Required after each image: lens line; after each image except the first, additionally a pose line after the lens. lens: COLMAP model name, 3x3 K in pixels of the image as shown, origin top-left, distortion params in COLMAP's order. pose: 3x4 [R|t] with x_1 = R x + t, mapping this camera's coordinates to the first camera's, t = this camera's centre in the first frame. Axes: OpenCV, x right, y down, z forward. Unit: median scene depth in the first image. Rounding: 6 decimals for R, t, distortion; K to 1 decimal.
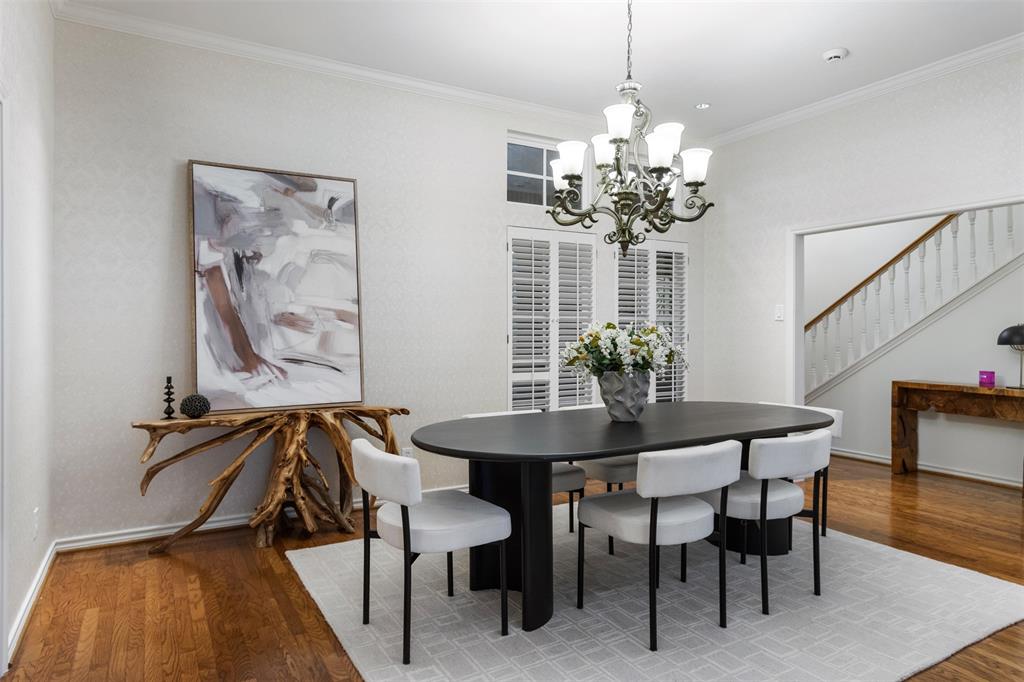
lens RADIAL K [[628.4, 0, 512.0], [0, 628.4, 341.0], [0, 0, 1]] dist [0.006145, 0.000173]
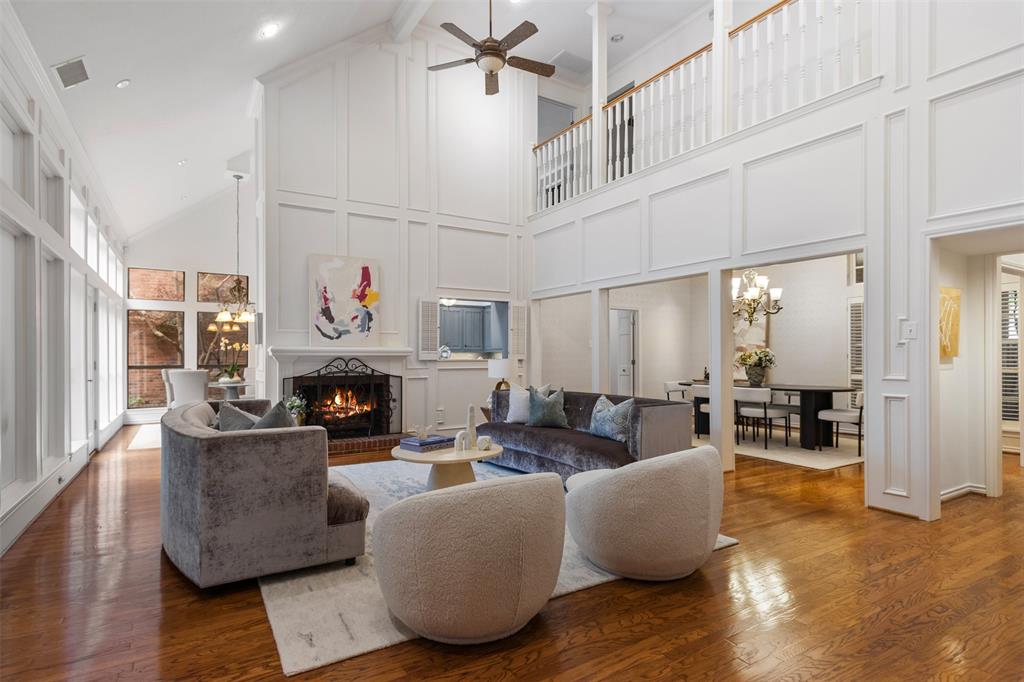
lens RADIAL K [[521.1, 0, 506.5], [0, 521.1, 349.0], [0, 0, 1]] dist [0.000245, -0.000239]
pose [[0.031513, -0.013003, -0.999419, 1.992791], [-0.007591, 0.999883, -0.013248, 0.004751], [0.999475, 0.008004, 0.031411, -0.129686]]
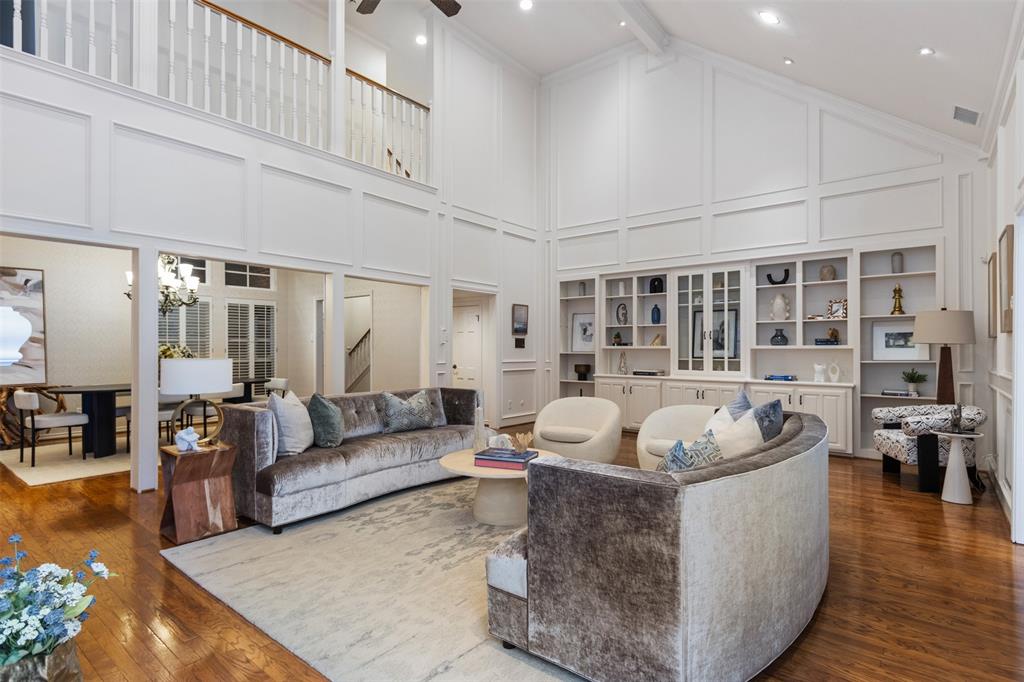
lens RADIAL K [[521.1, 0, 506.5], [0, 521.1, 349.0], [0, 0, 1]] dist [0.000245, -0.000239]
pose [[0.933510, -0.001291, 0.358549, 0.560261], [0.002340, 0.999994, -0.002491, -0.004347], [-0.358543, 0.003164, 0.933508, -1.118573]]
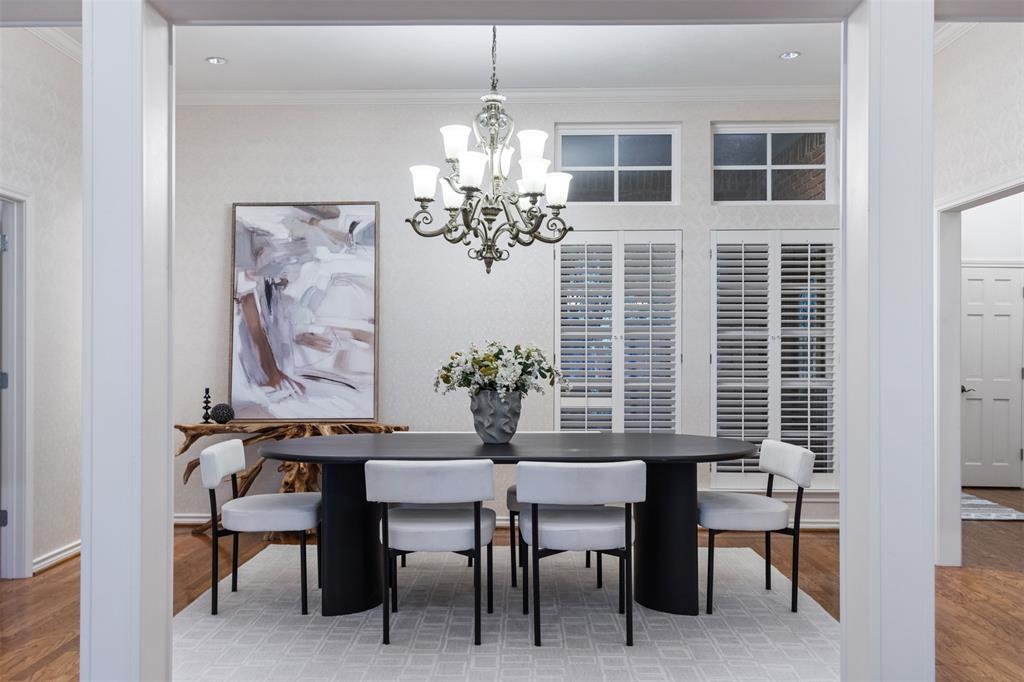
lens RADIAL K [[880.7, 0, 510.0], [0, 880.7, 358.2], [0, 0, 1]] dist [0.001078, 0.003968]
pose [[0.853440, 0.004861, -0.521168, 0.748239], [-0.007139, 0.999972, -0.002363, -0.000470], [0.521142, 0.005737, 0.853451, -0.118656]]
